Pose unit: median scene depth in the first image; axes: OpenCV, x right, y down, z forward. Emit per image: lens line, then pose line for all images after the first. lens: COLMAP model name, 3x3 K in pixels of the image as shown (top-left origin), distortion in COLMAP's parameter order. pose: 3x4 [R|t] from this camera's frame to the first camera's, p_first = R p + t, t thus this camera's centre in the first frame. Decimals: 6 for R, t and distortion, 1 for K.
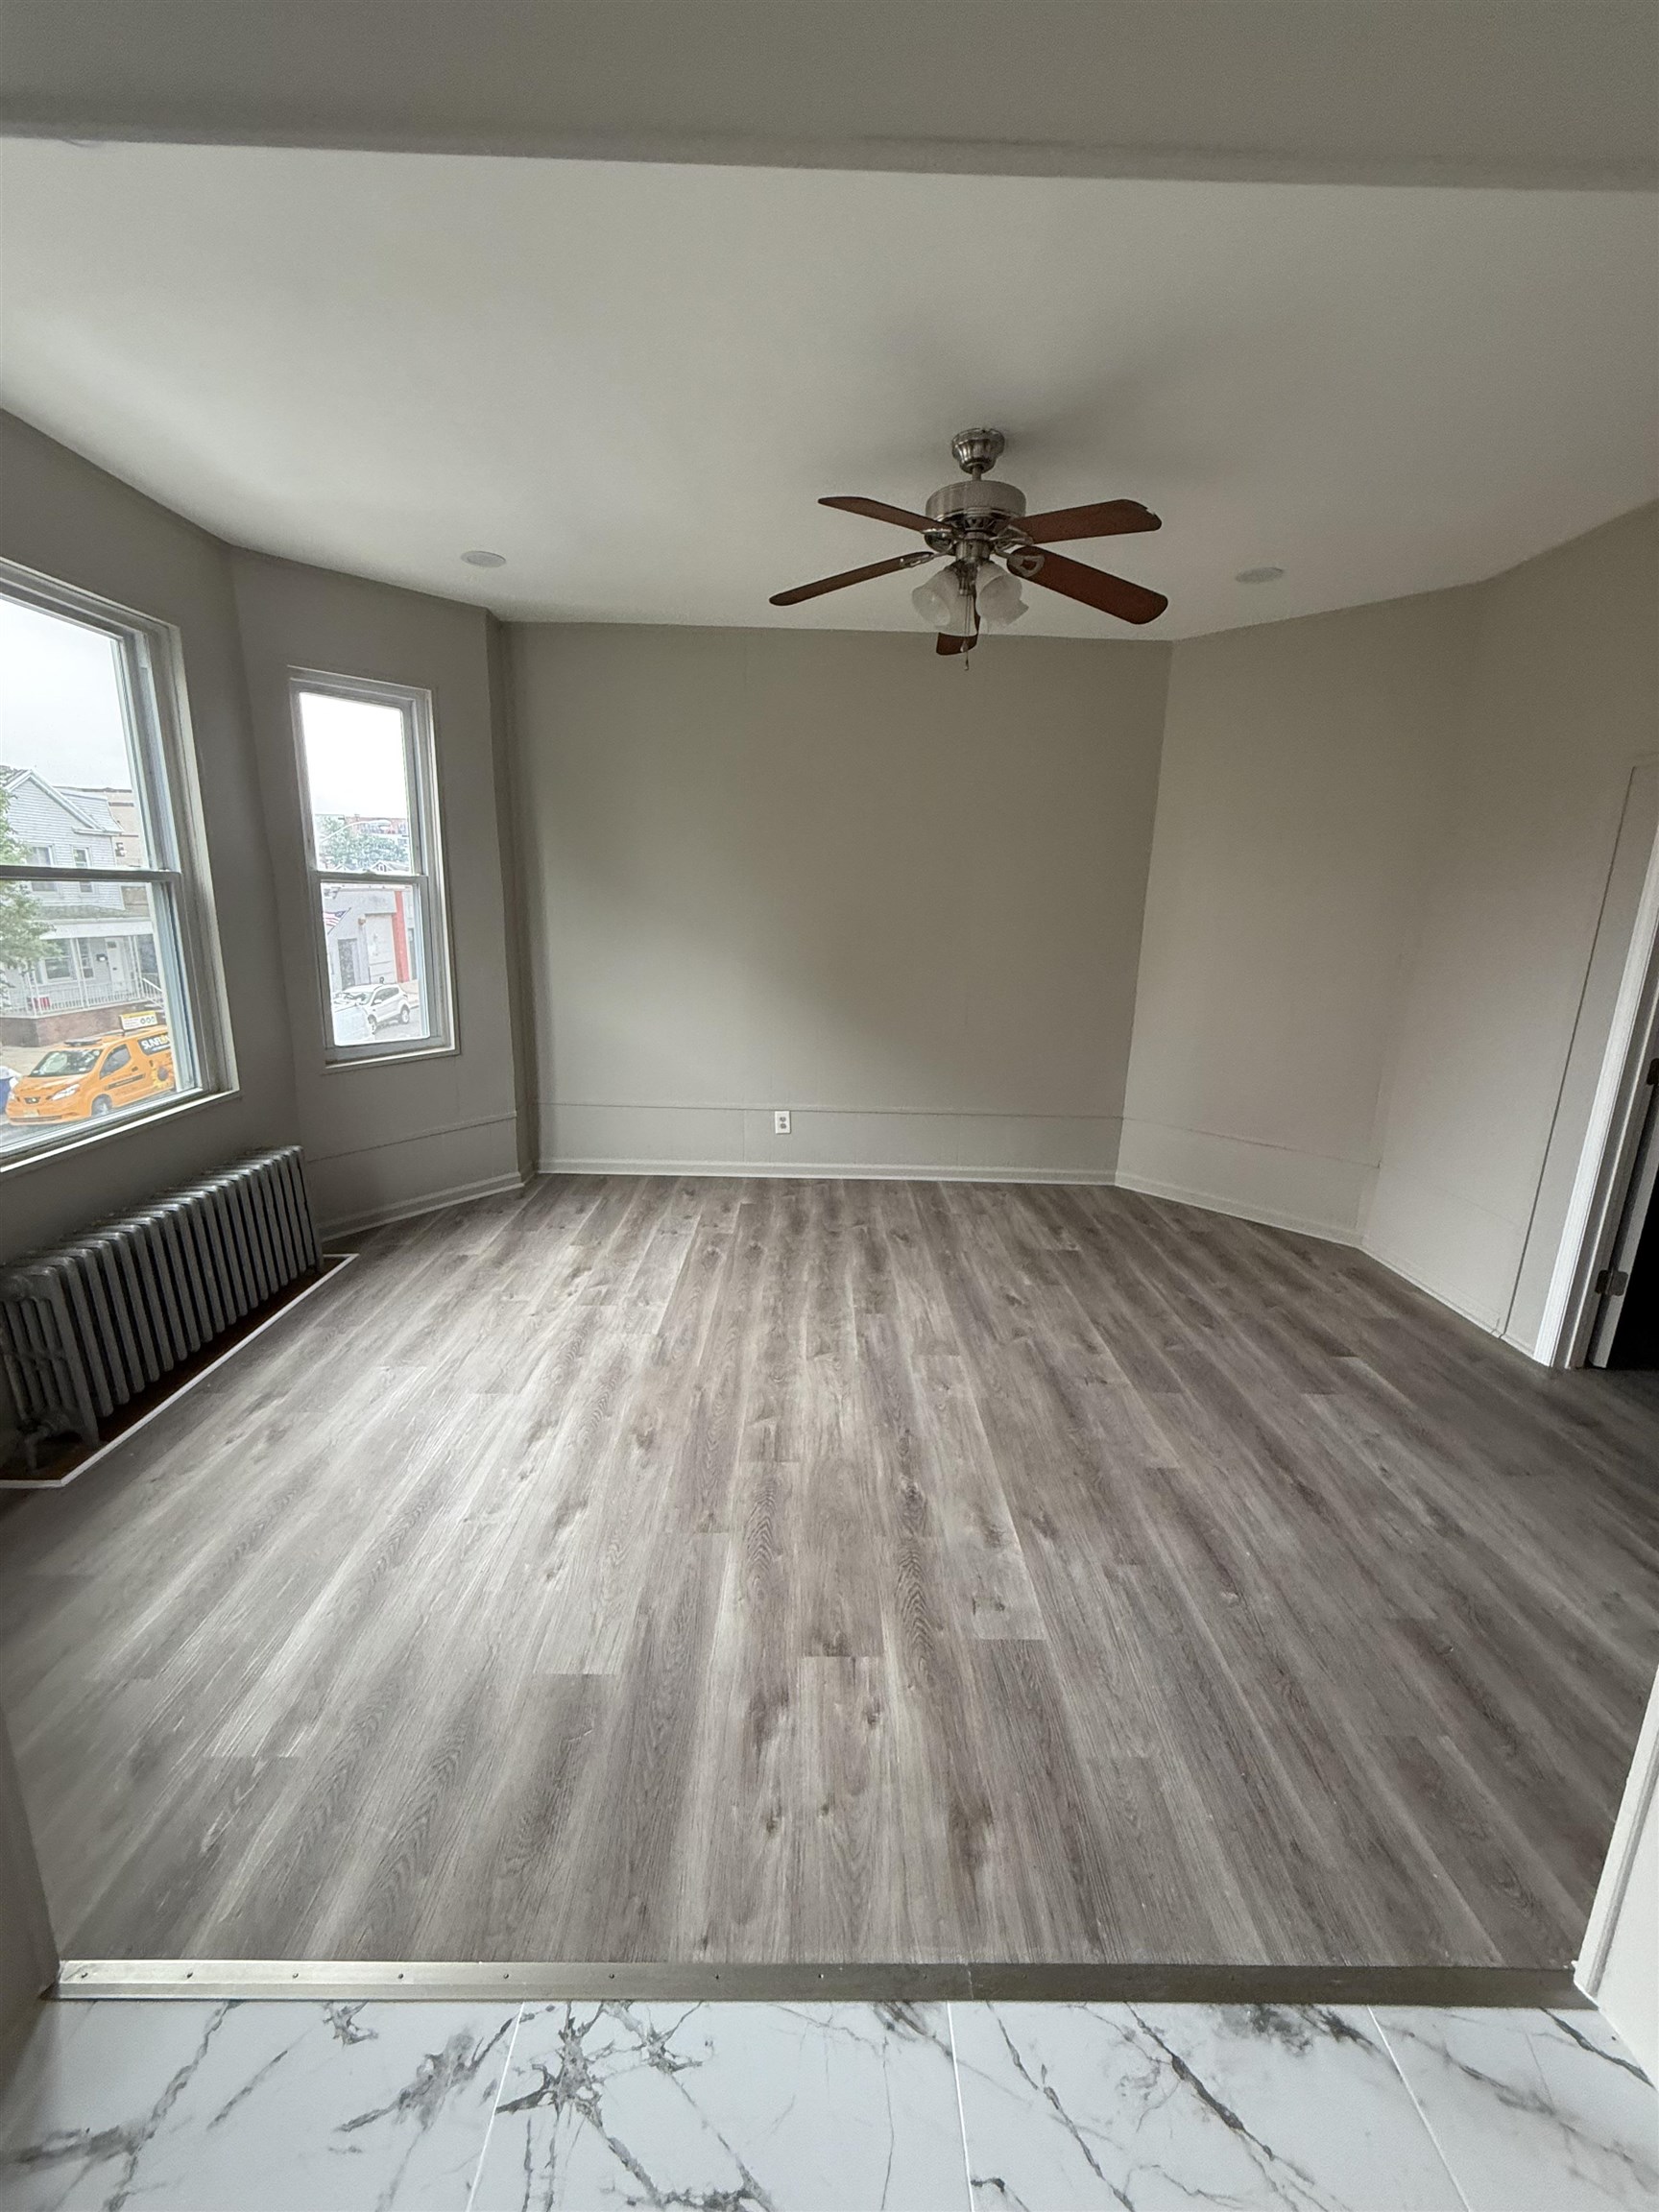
lens RADIAL K [[879.8, 0, 829.5], [0, 879.8, 1106.0], [0, 0, 1]] dist [-0.000598, 0.000013]
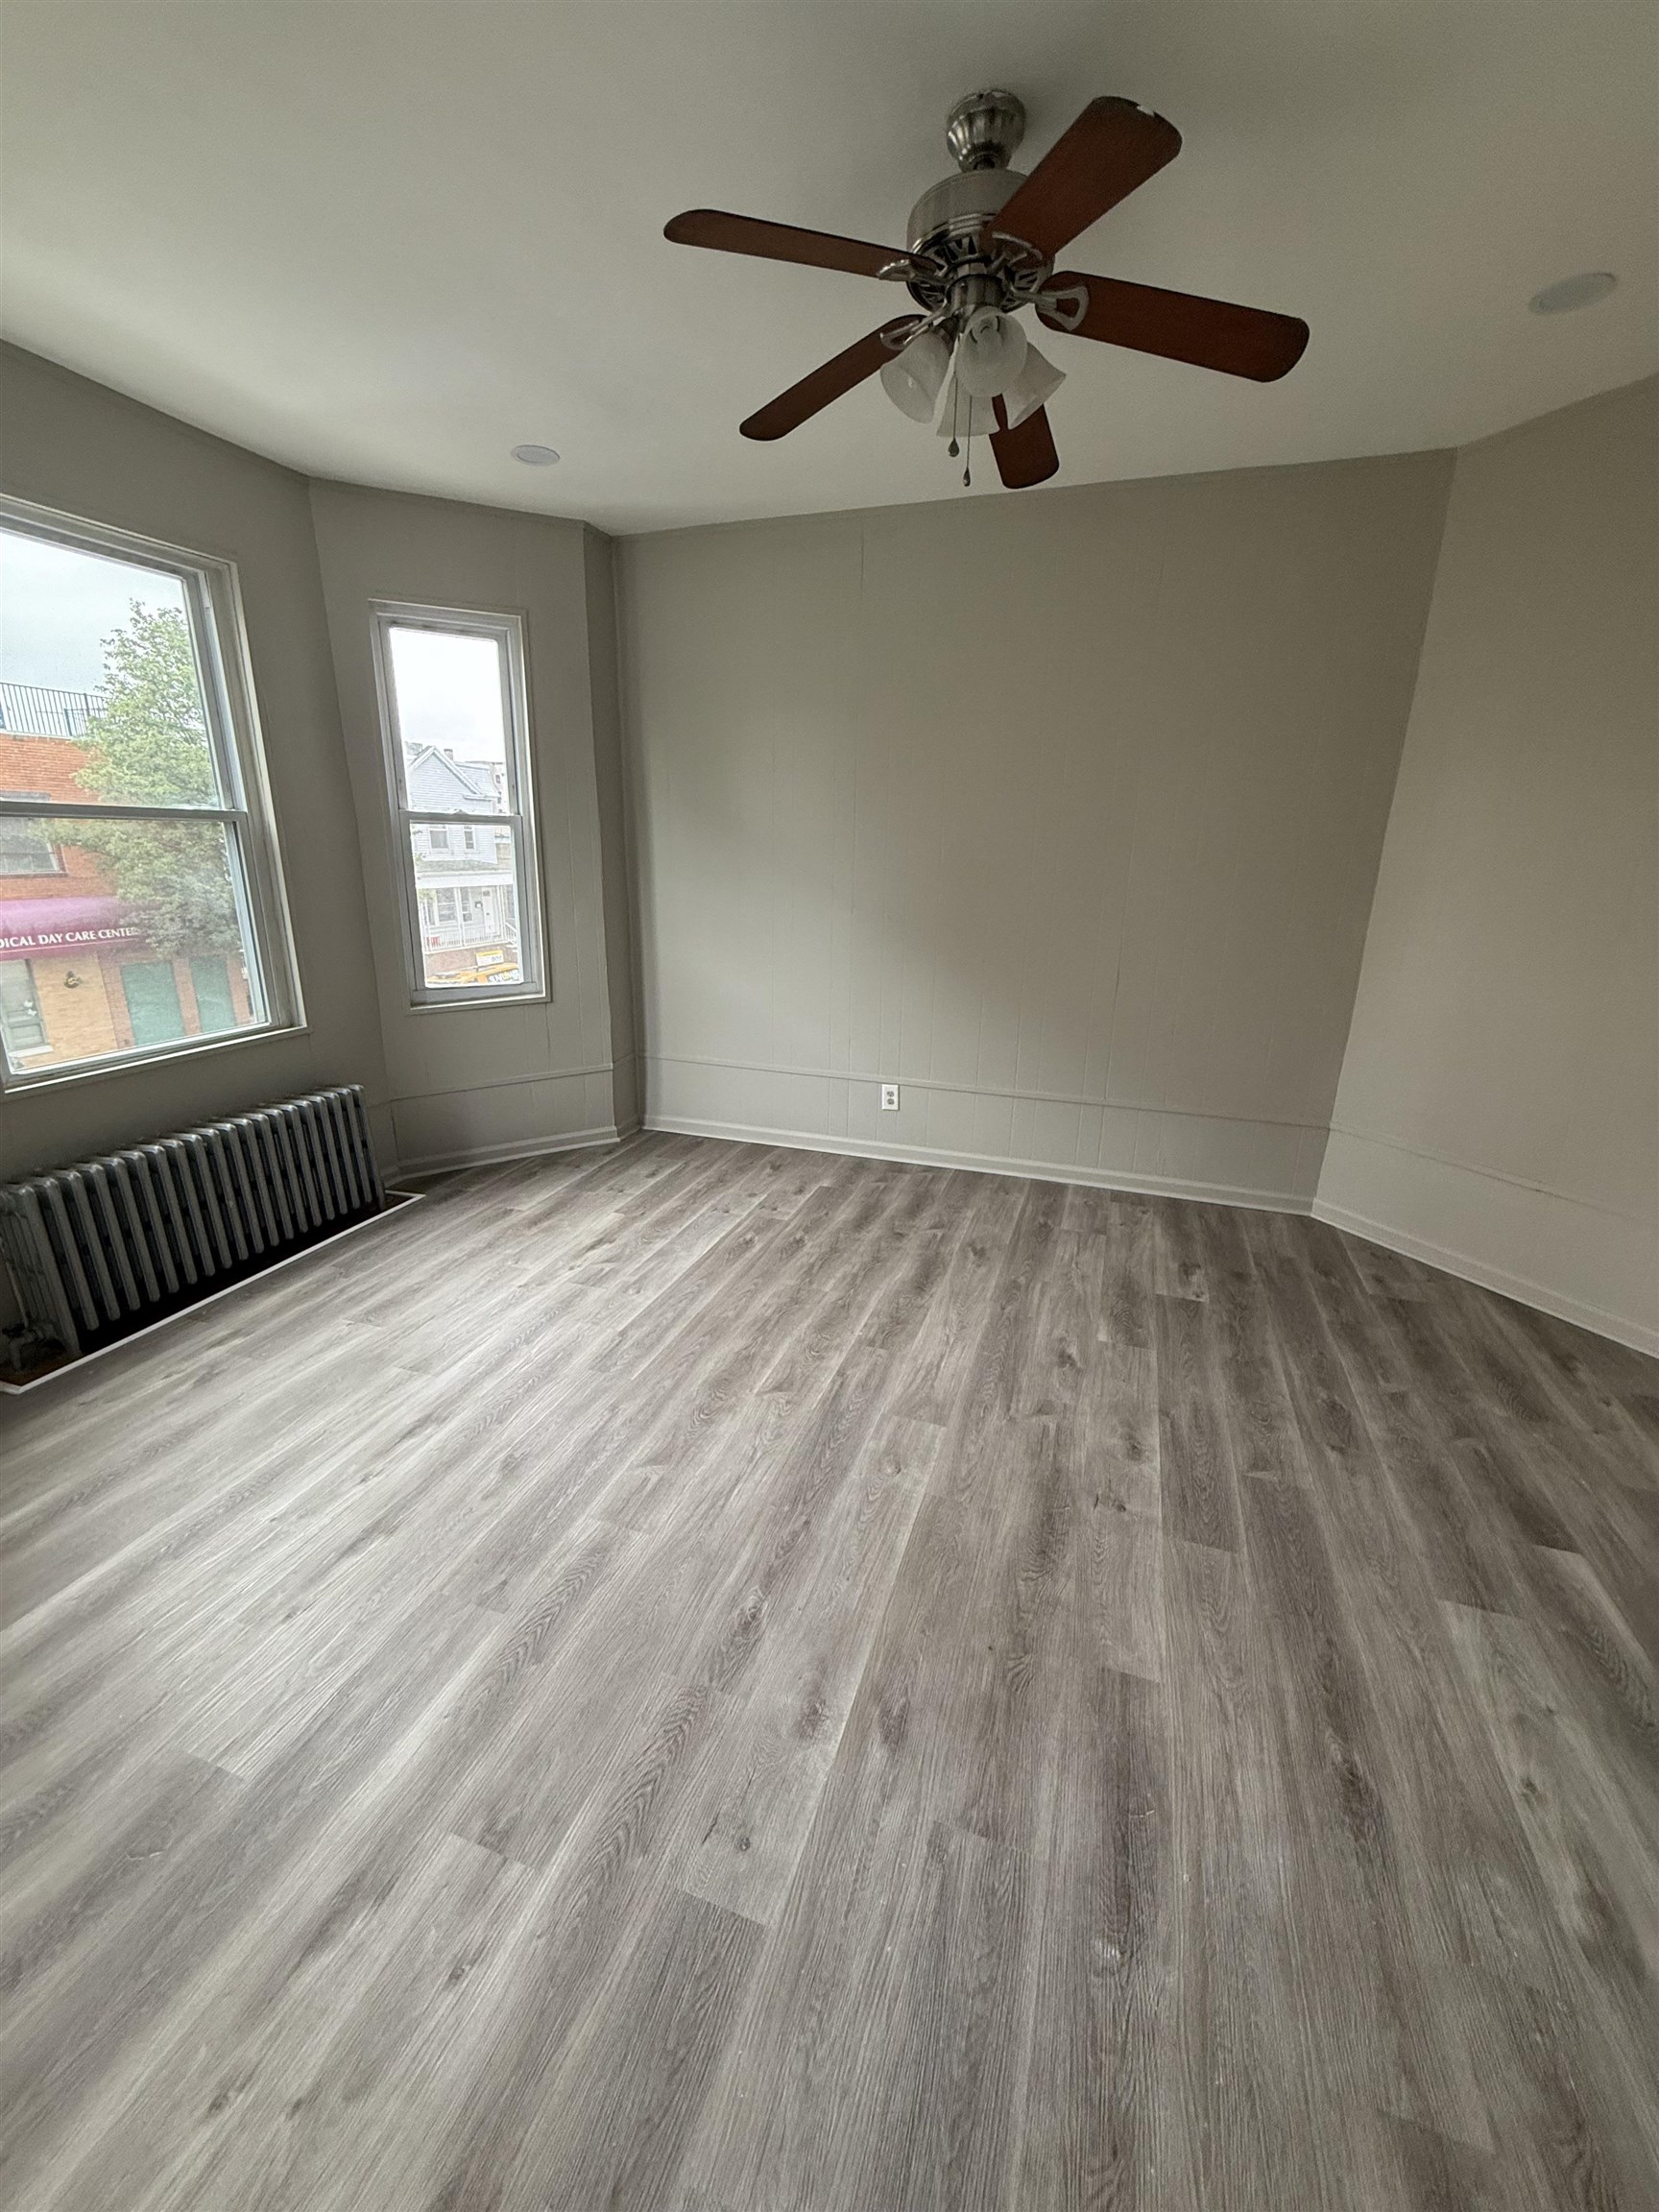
lens RADIAL K [[879.8, 0, 829.5], [0, 879.8, 1106.0], [0, 0, 1]] dist [-0.000598, 0.000013]
pose [[0.942964, 0.085757, -0.321659, 0.240920], [-0.069686, 0.995692, 0.061169, -0.030978], [0.325519, -0.035265, 0.944878, 0.218209]]
